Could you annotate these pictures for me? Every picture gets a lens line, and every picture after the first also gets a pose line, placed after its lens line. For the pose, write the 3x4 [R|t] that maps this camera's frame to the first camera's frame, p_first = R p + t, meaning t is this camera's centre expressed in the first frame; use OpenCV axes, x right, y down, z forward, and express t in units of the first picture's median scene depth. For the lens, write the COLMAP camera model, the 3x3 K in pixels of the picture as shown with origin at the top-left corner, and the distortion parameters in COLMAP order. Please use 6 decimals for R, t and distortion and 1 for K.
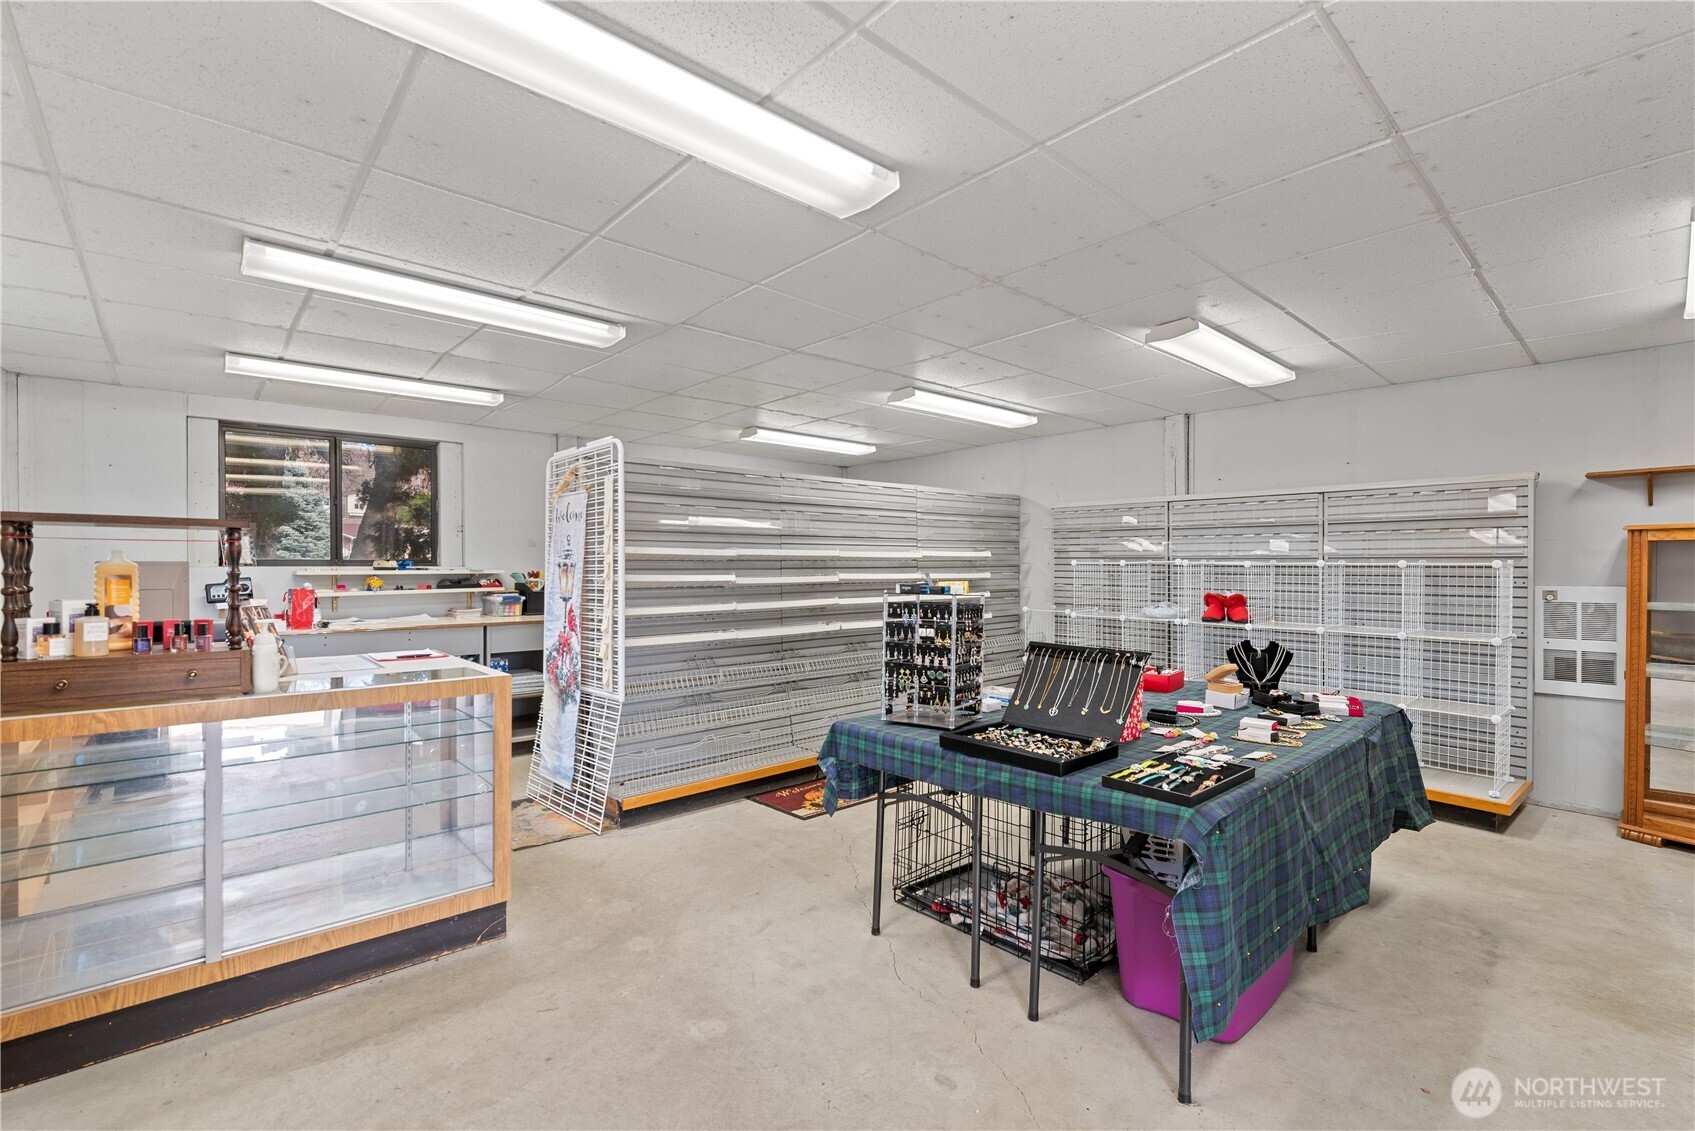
lens RADIAL K [[738.2, 0, 851.0], [0, 738.2, 565.9], [0, 0, 1]] dist [-0.002381, 0.000434]
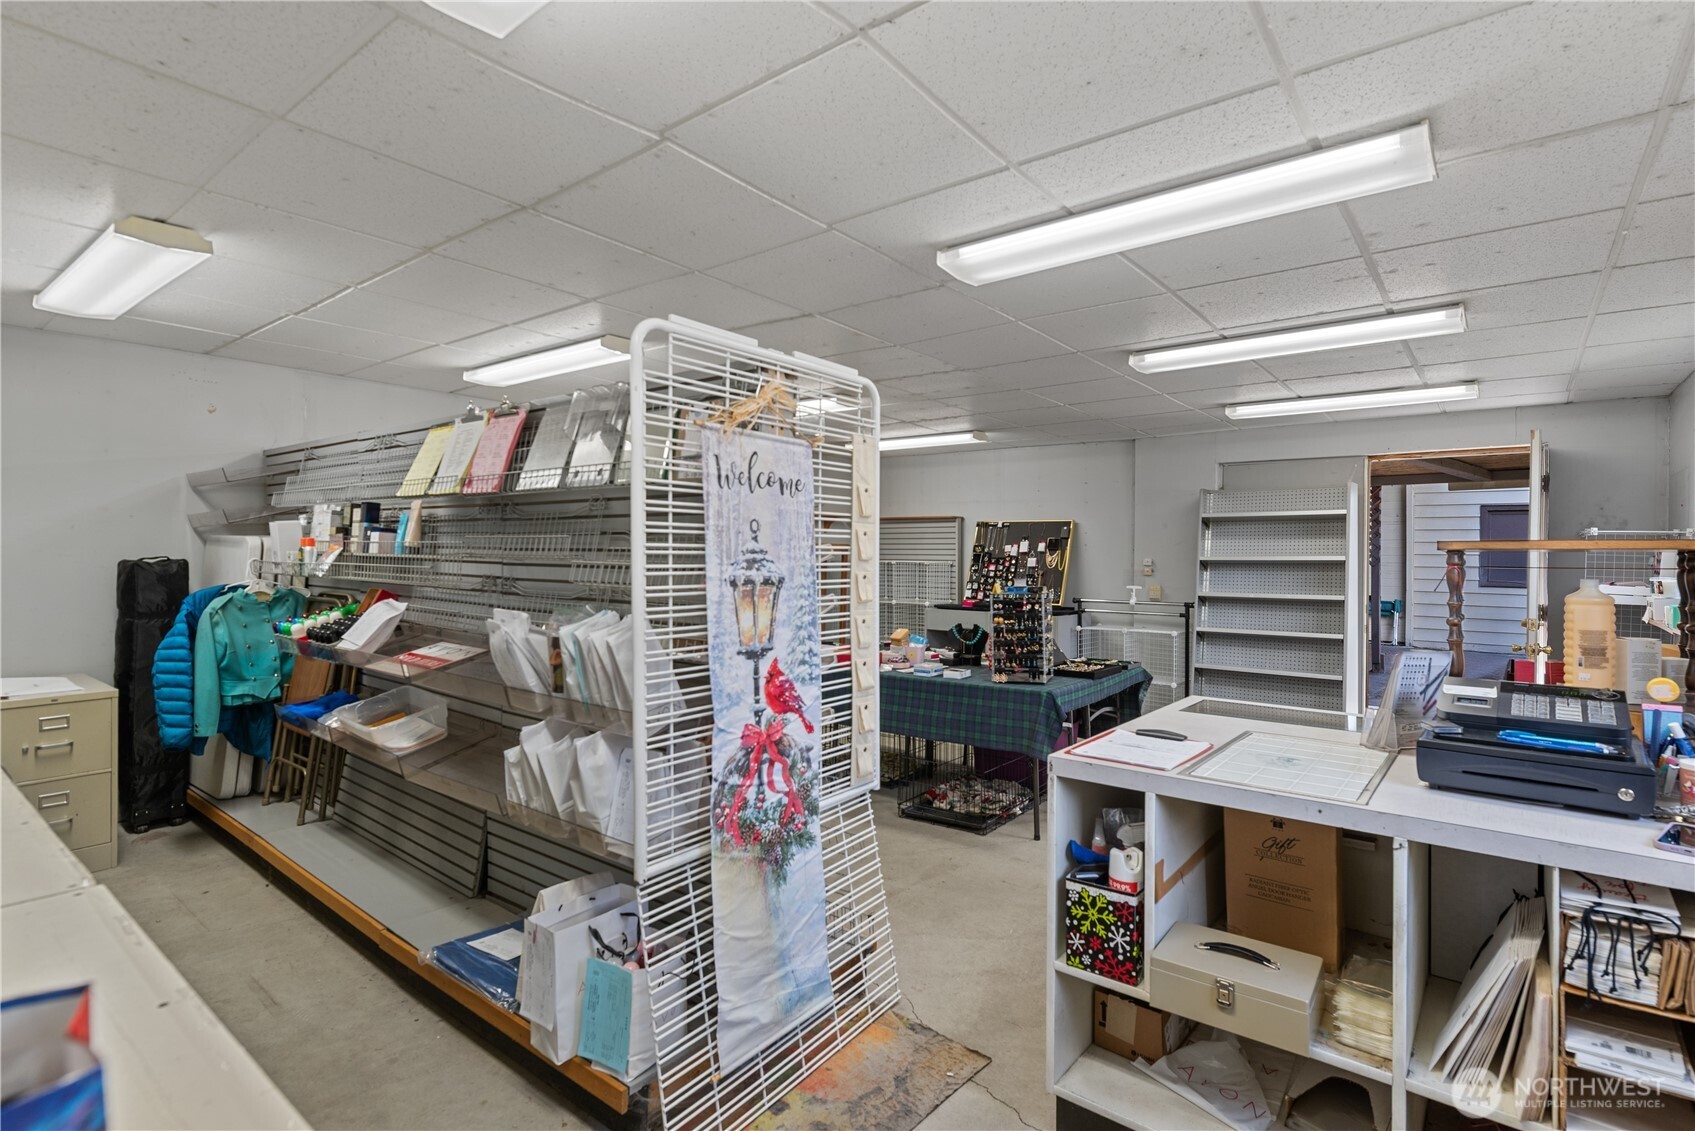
lens RADIAL K [[824.2, 0, 850.1], [0, 824.2, 563.5], [0, 0, 1]] dist [0.000506, 0.000038]
pose [[-0.161501, -0.004321, 0.986863, -0.918313], [0.000813, 0.999989, 0.004512, -0.015322], [-0.986872, 0.001531, -0.161496, 1.023313]]
